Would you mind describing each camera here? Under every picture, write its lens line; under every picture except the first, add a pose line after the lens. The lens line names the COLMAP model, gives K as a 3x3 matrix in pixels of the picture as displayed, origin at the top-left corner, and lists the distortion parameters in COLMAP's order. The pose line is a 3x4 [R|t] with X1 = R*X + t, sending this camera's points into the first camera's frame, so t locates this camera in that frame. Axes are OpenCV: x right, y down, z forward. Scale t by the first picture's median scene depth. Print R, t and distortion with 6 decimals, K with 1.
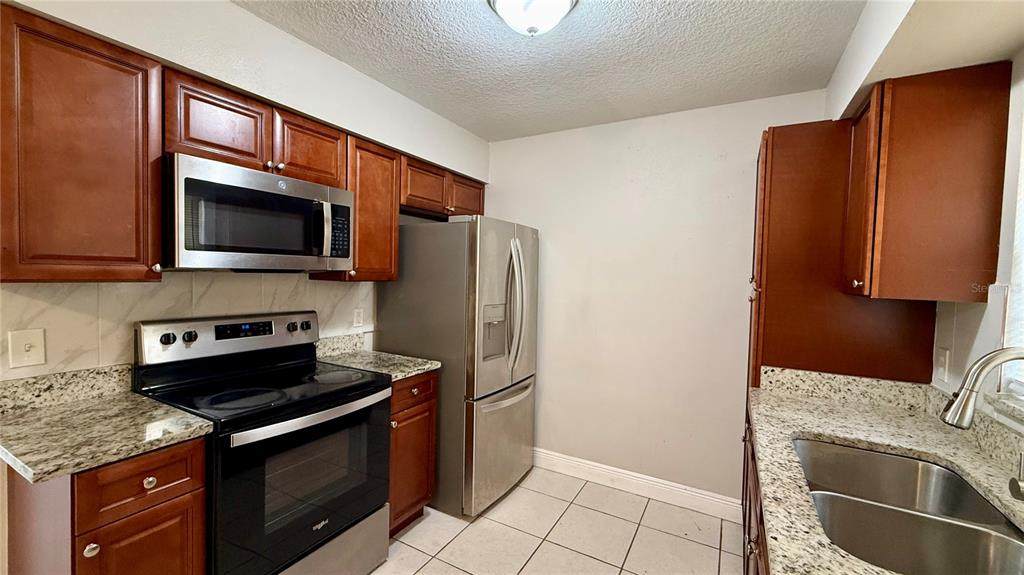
lens RADIAL K [[410.8, 0, 512.0], [0, 410.8, 287.5], [0, 0, 1]] dist [-0.000615, 0.000103]
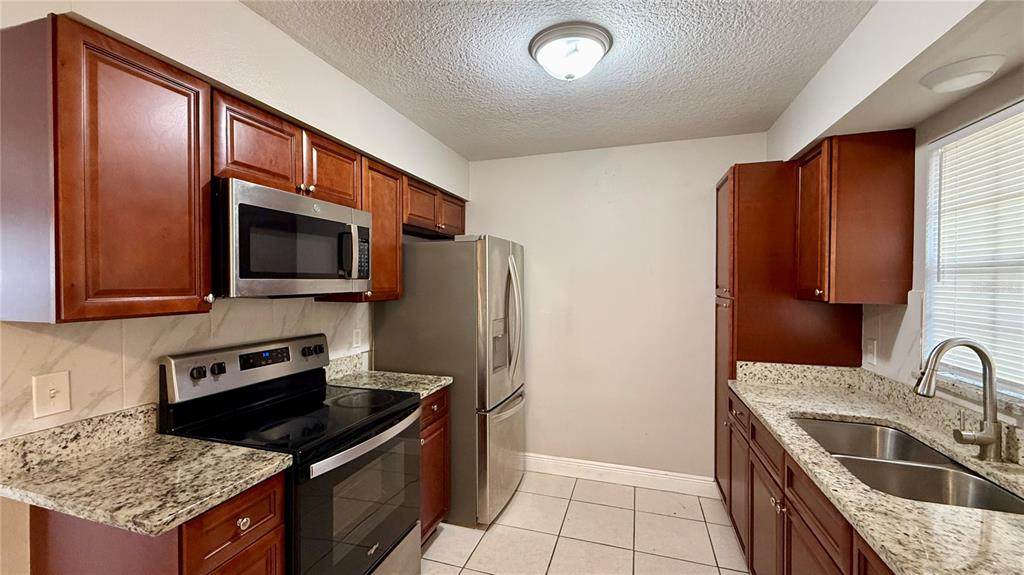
lens RADIAL K [[410.8, 0, 512.0], [0, 410.8, 287.5], [0, 0, 1]] dist [-0.000615, 0.000103]
pose [[0.979377, -0.027385, 0.200174, -0.292002], [0.031174, 0.999389, -0.015799, -0.028132], [-0.199619, 0.021713, 0.979633, -0.052130]]
